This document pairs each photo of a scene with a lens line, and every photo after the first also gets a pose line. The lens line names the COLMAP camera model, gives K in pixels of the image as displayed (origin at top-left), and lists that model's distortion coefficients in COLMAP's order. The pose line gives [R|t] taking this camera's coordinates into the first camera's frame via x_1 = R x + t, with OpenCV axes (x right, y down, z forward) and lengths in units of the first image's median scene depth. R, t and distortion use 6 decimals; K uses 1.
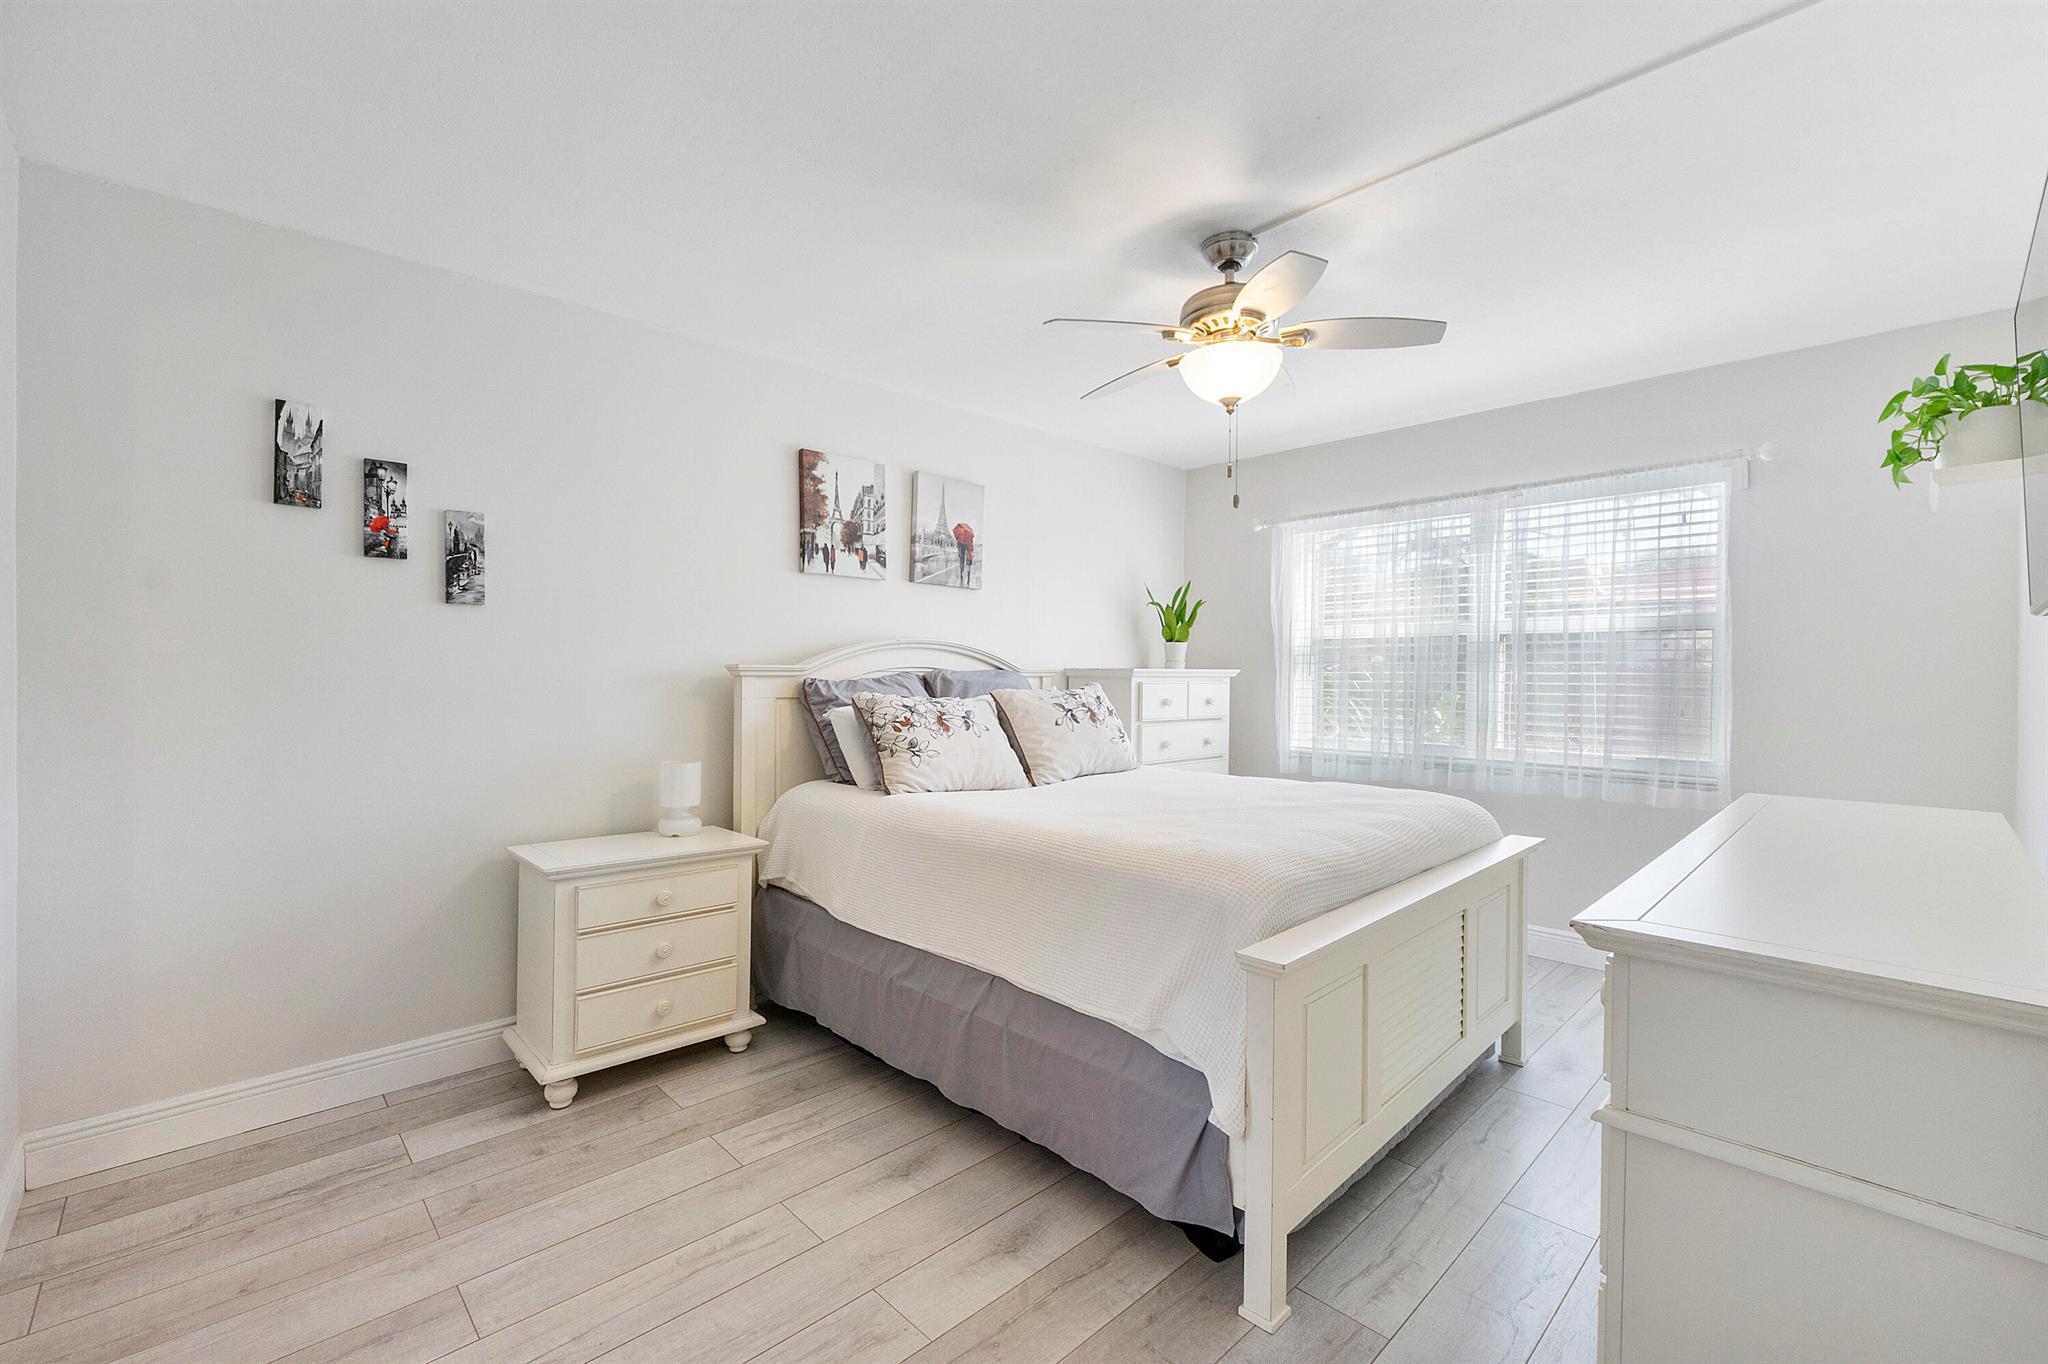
lens RADIAL K [[870.5, 0, 1028.1], [0, 870.5, 678.8], [0, 0, 1]] dist [-0.004989, -0.000946]
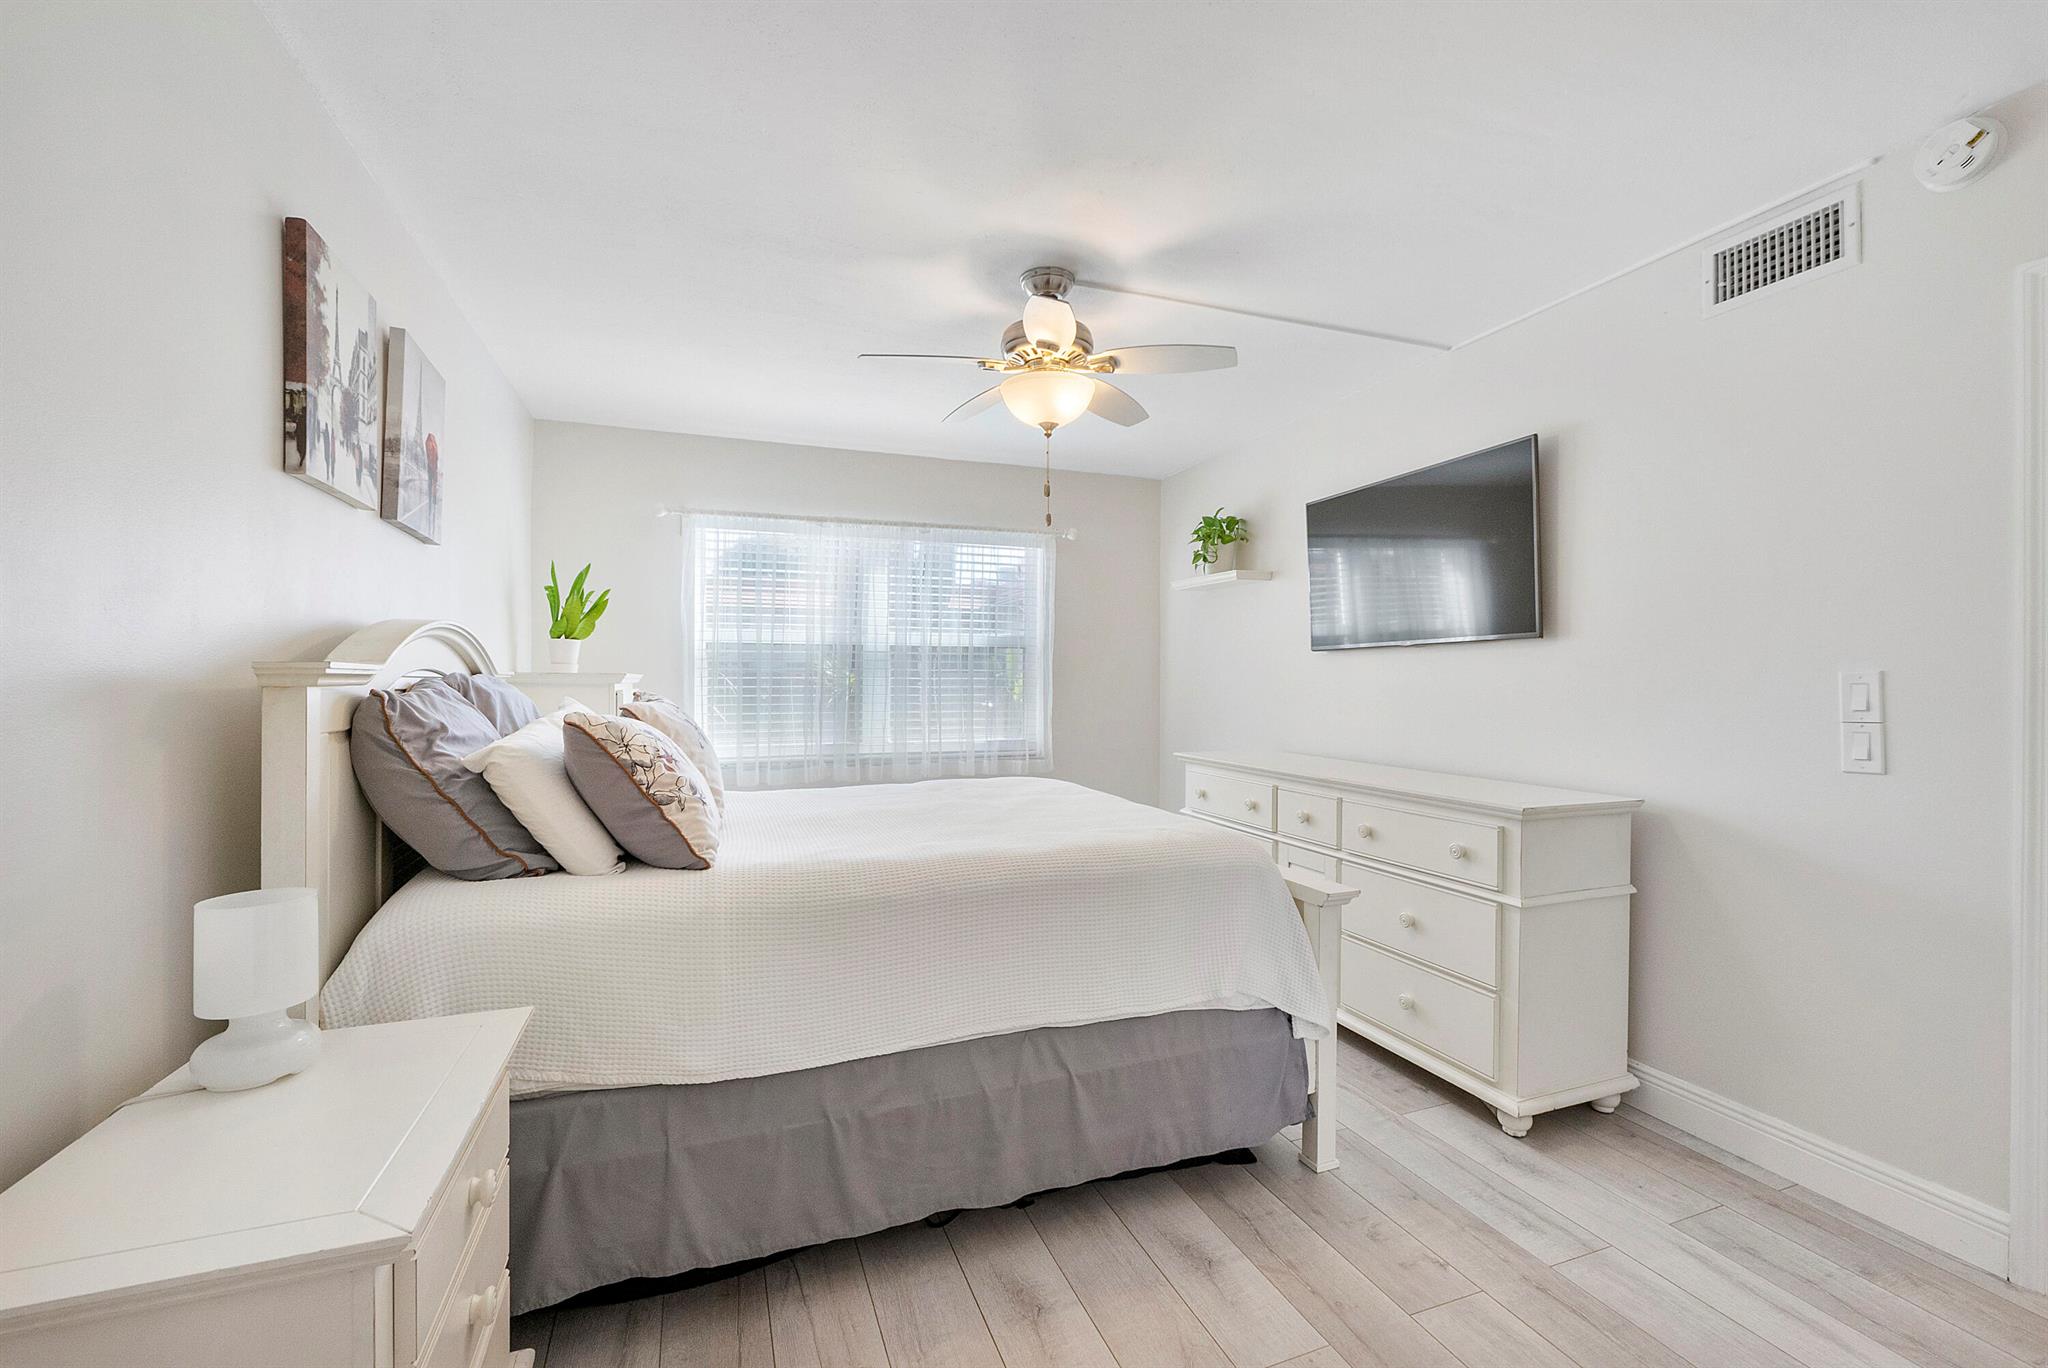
lens RADIAL K [[871.1, 0, 1018.5], [0, 871.1, 682.2], [0, 0, 1]] dist [-0.010079, 0.001218]
pose [[0.386724, -0.005025, 0.922182, -0.539492], [0.004883, 0.999982, 0.003401, -0.004954], [-0.922183, 0.003188, 0.386741, 0.434544]]
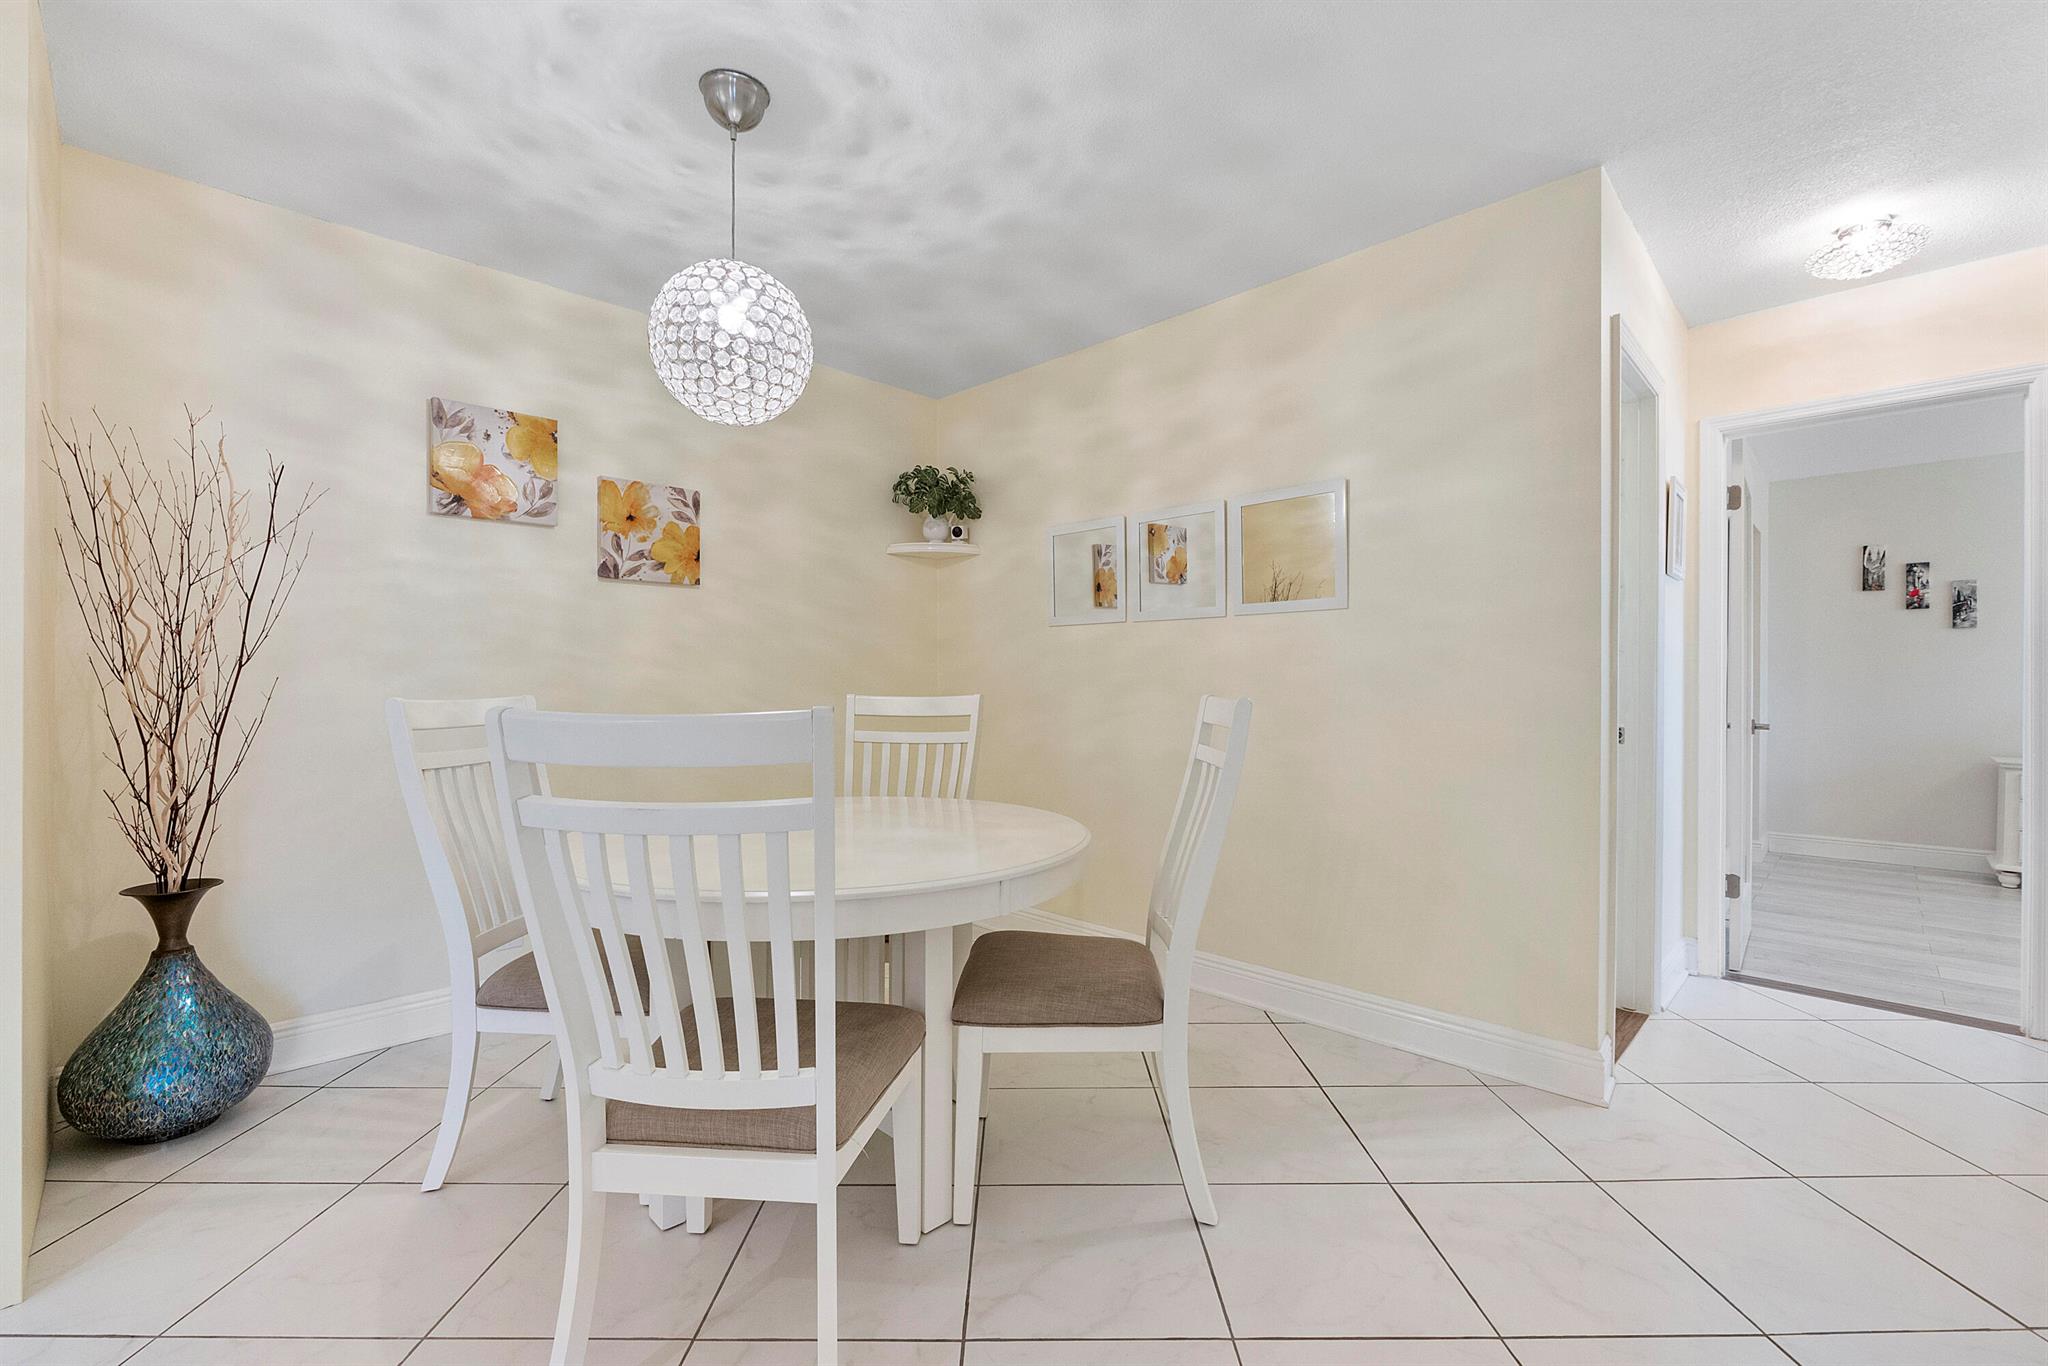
lens RADIAL K [[870.5, 0, 1033.4], [0, 870.5, 683.9], [0, 0, 1]] dist [-0.004989, -0.000946]
pose [[0.003863, 0.001455, -0.999991, 0.975380], [-0.010006, 0.999949, 0.001417, 0.043537], [0.999942, 0.010000, 0.003878, -0.830438]]
